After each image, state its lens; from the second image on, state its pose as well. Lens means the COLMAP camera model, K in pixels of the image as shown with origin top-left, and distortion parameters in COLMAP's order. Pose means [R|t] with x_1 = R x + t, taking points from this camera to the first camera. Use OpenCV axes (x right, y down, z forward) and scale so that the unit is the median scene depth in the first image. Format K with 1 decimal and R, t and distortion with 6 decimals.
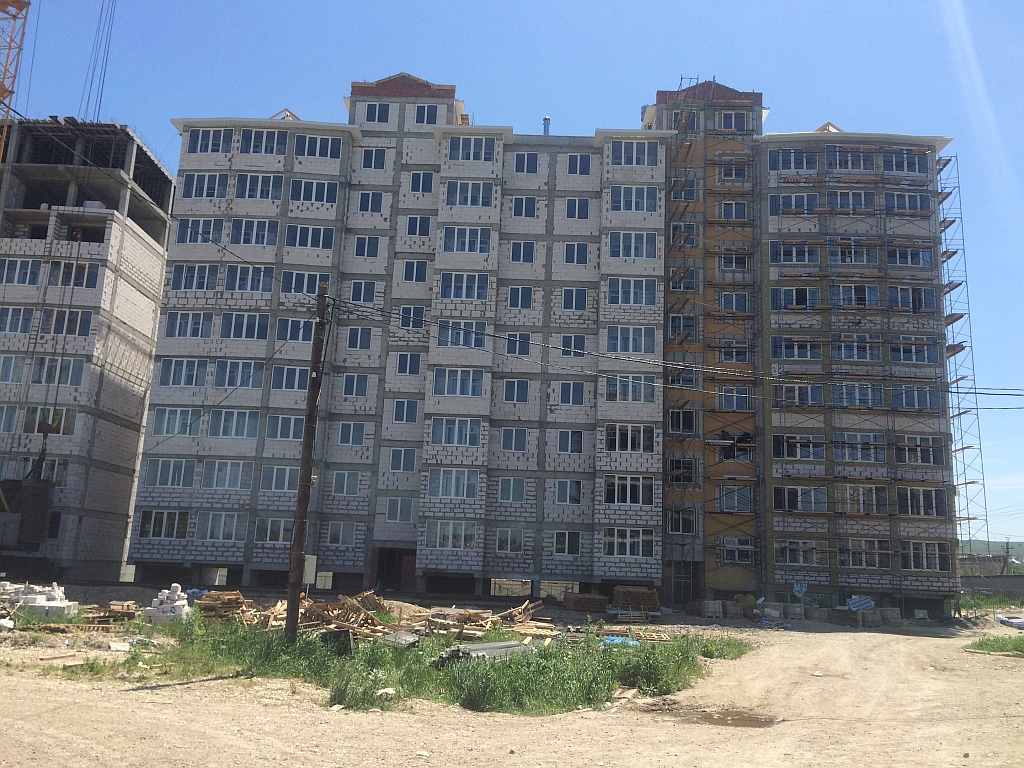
lens RADIAL K [[867.6, 0, 512.0], [0, 867.6, 384.0], [0, 0, 1]] dist [0.080448, -0.111224]
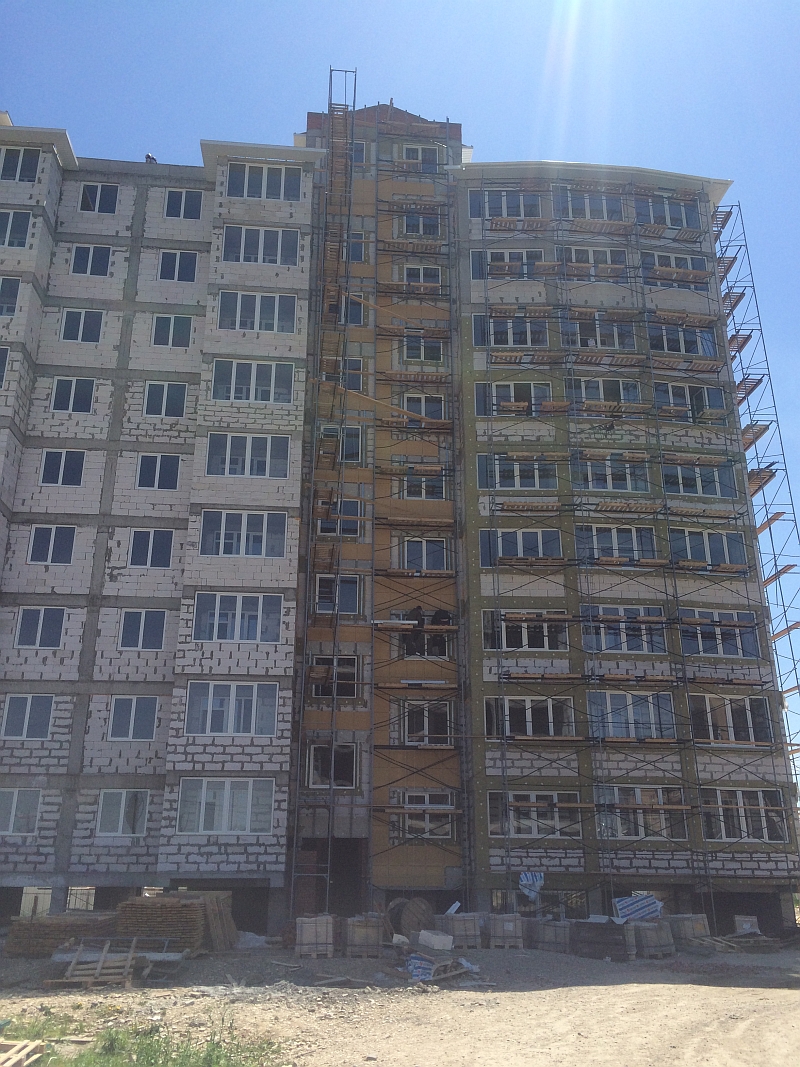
lens RADIAL K [[893.9, 0, 384.9], [0, 893.9, 524.2], [0, 0, 1]] dist [0.084759, -0.094839]
pose [[0.995643, 0.000637, 0.093242, 0.171693], [0.014000, 0.987620, -0.156239, 0.092801], [-0.092187, 0.156864, 0.983308, 0.386928]]
